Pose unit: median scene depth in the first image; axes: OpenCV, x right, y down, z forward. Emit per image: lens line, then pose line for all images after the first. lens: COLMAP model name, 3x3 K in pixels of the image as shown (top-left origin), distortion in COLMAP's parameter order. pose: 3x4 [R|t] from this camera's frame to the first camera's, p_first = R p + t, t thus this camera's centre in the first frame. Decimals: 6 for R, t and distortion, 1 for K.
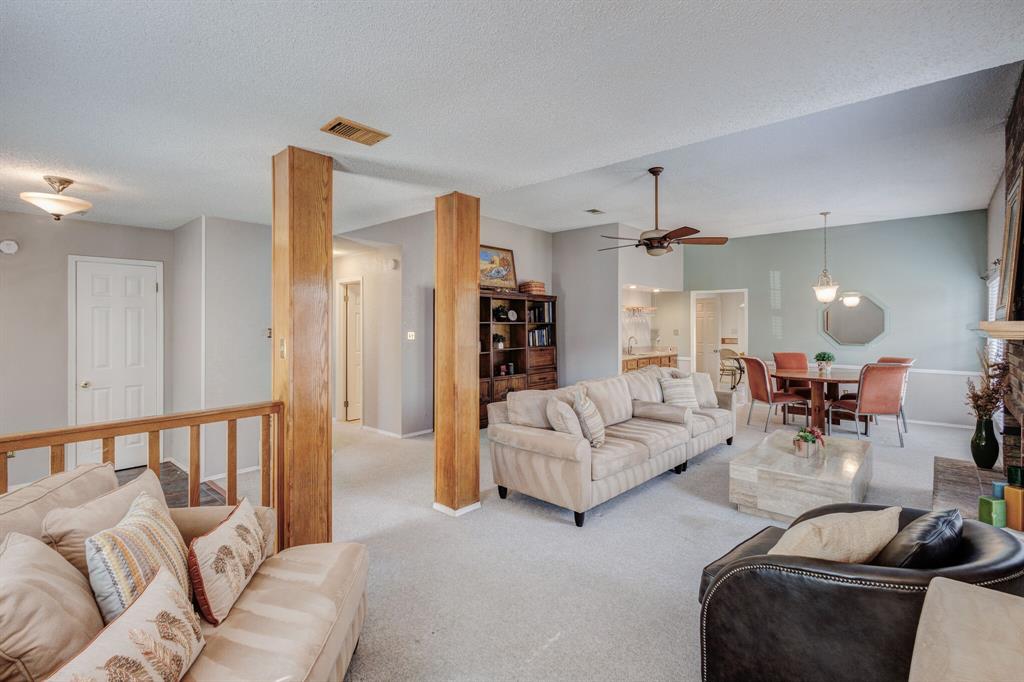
lens RADIAL K [[464.2, 0, 509.6], [0, 464.2, 321.7], [0, 0, 1]] dist [0.001101, 0.000128]
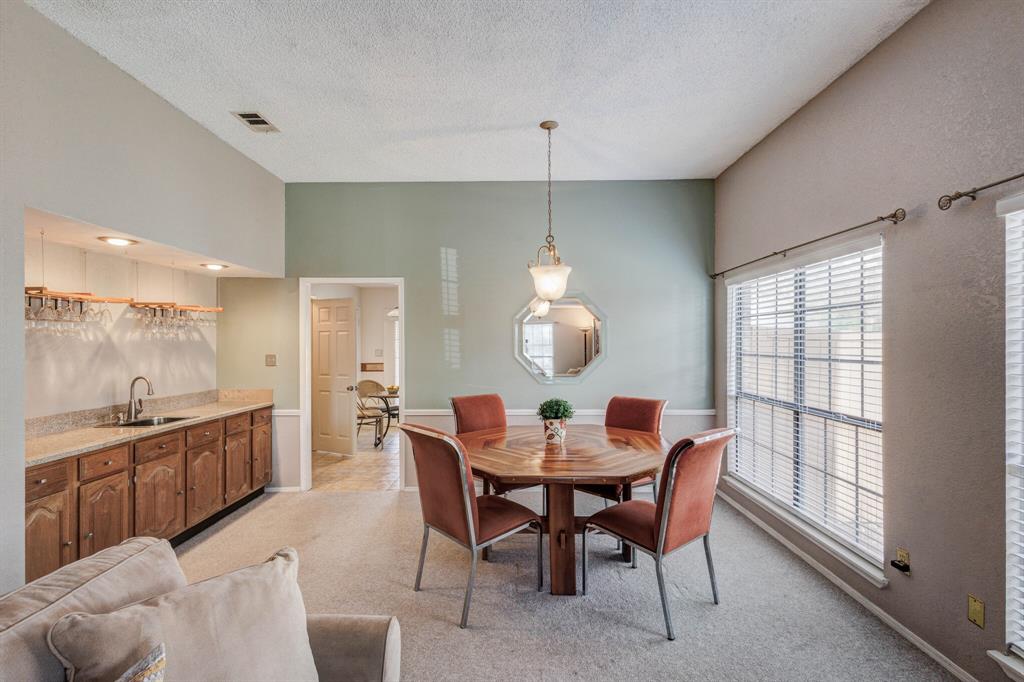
lens RADIAL K [[478.2, 0, 509.4], [0, 478.2, 337.0], [0, 0, 1]] dist [-0.000278, -0.000029]
pose [[0.750020, 0.002450, 0.661411, 0.224688], [0.000930, 0.999988, -0.004759, 0.001292], [-0.661415, 0.004184, 0.750009, 0.477076]]
